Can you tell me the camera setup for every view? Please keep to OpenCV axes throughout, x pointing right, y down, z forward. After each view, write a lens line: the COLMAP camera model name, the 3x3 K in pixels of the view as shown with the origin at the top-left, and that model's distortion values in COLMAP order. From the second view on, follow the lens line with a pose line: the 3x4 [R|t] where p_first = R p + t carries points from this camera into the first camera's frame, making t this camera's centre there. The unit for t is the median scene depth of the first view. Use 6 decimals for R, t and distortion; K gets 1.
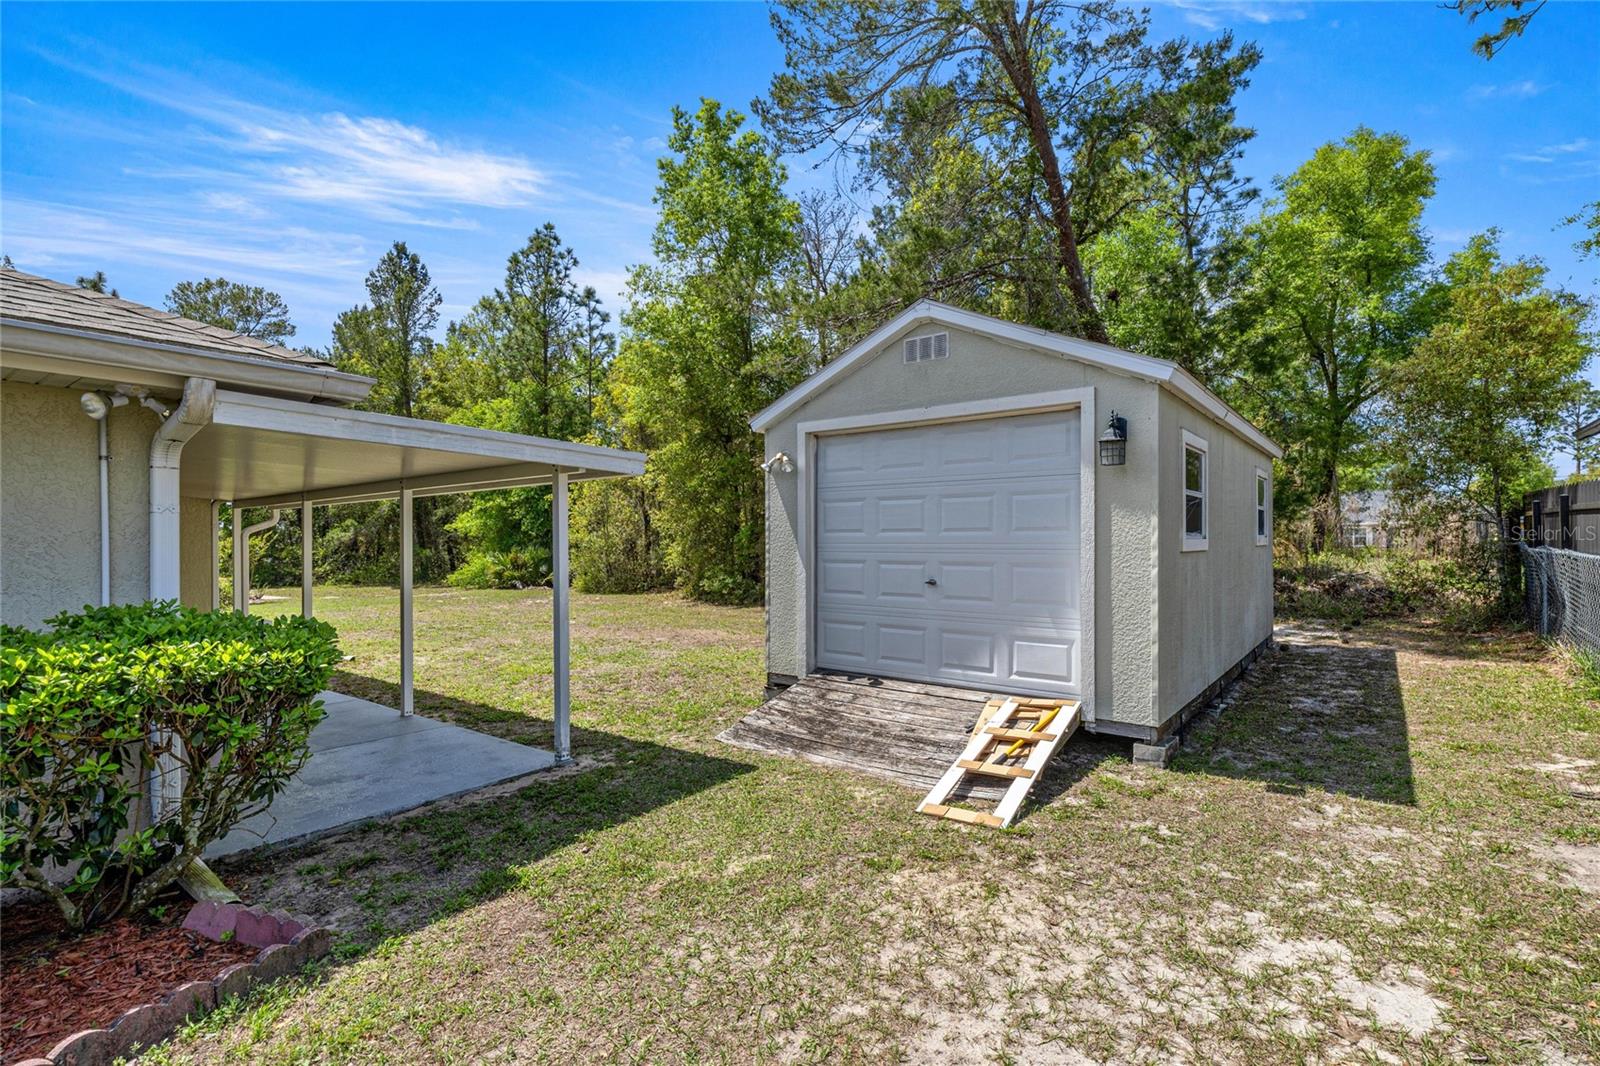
lens RADIAL K [[746.7, 0, 807.1], [0, 746.7, 543.5], [0, 0, 1]] dist [-0.000949, -0.000330]
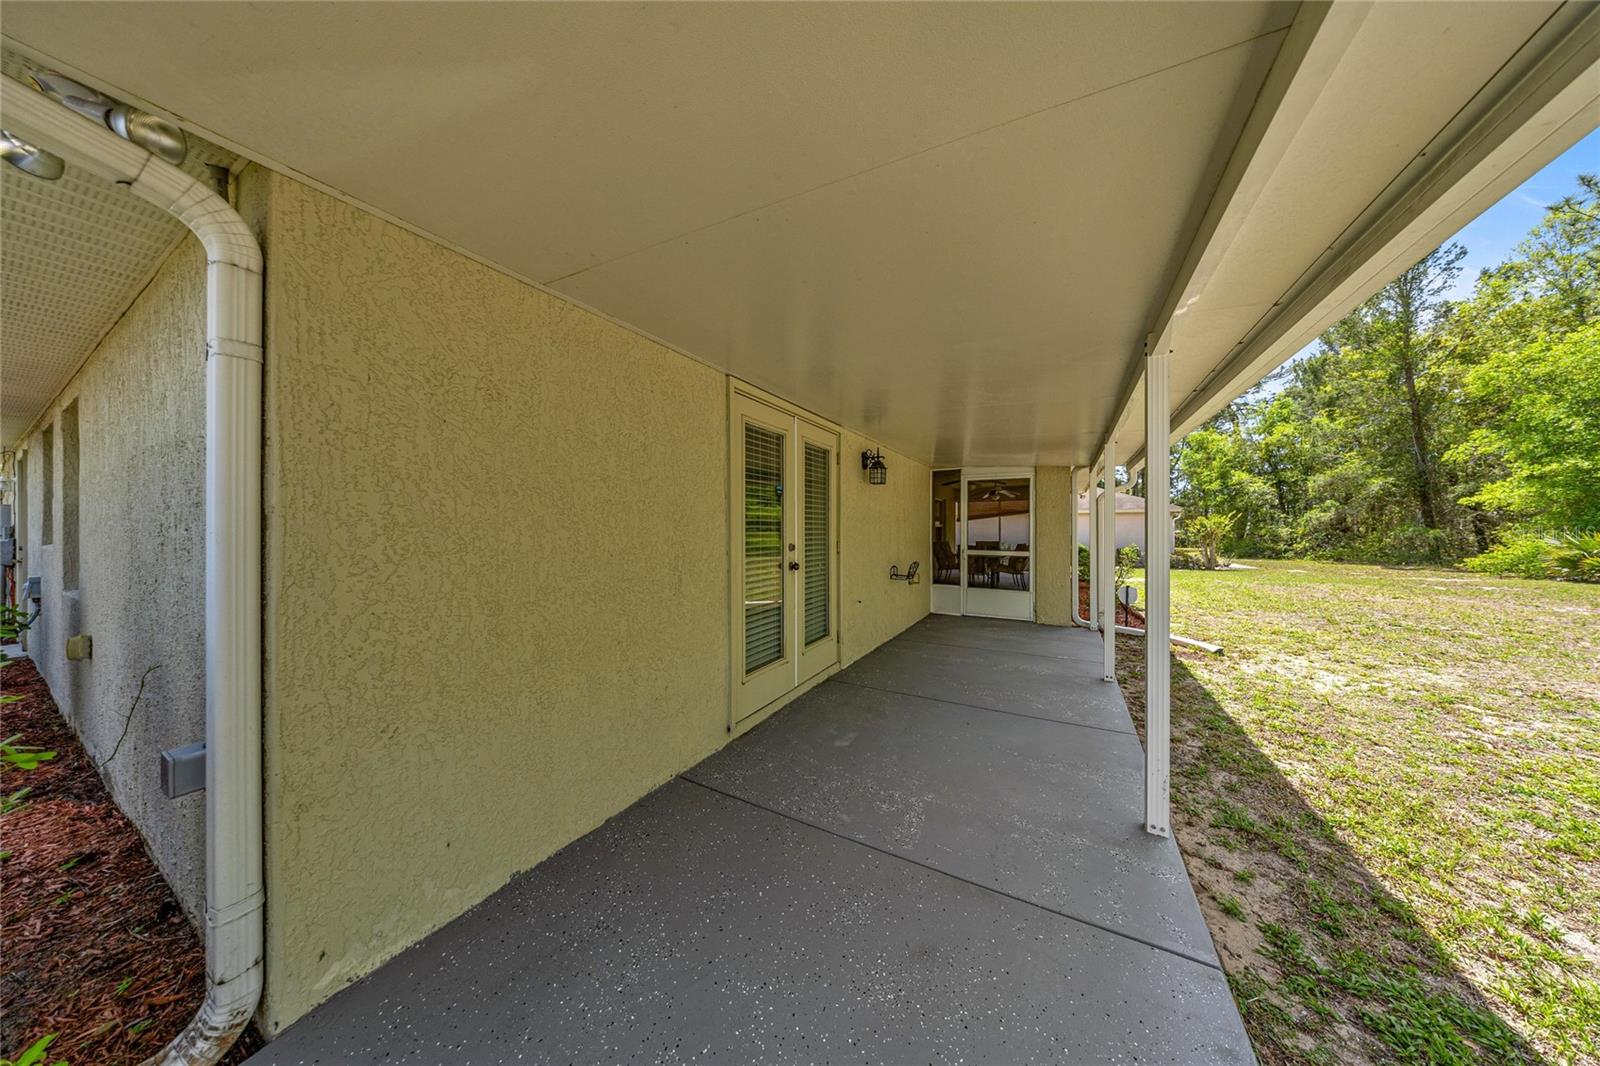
lens RADIAL K [[474.0, 0, 797.0], [0, 474.0, 526.3], [0, 0, 1]] dist [-0.000137, -0.000046]
pose [[0.149247, 0.003732, -0.988793, -0.061969], [-0.005502, 0.999981, 0.002944, 0.008642], [0.988785, 0.005001, 0.149264, 0.165436]]
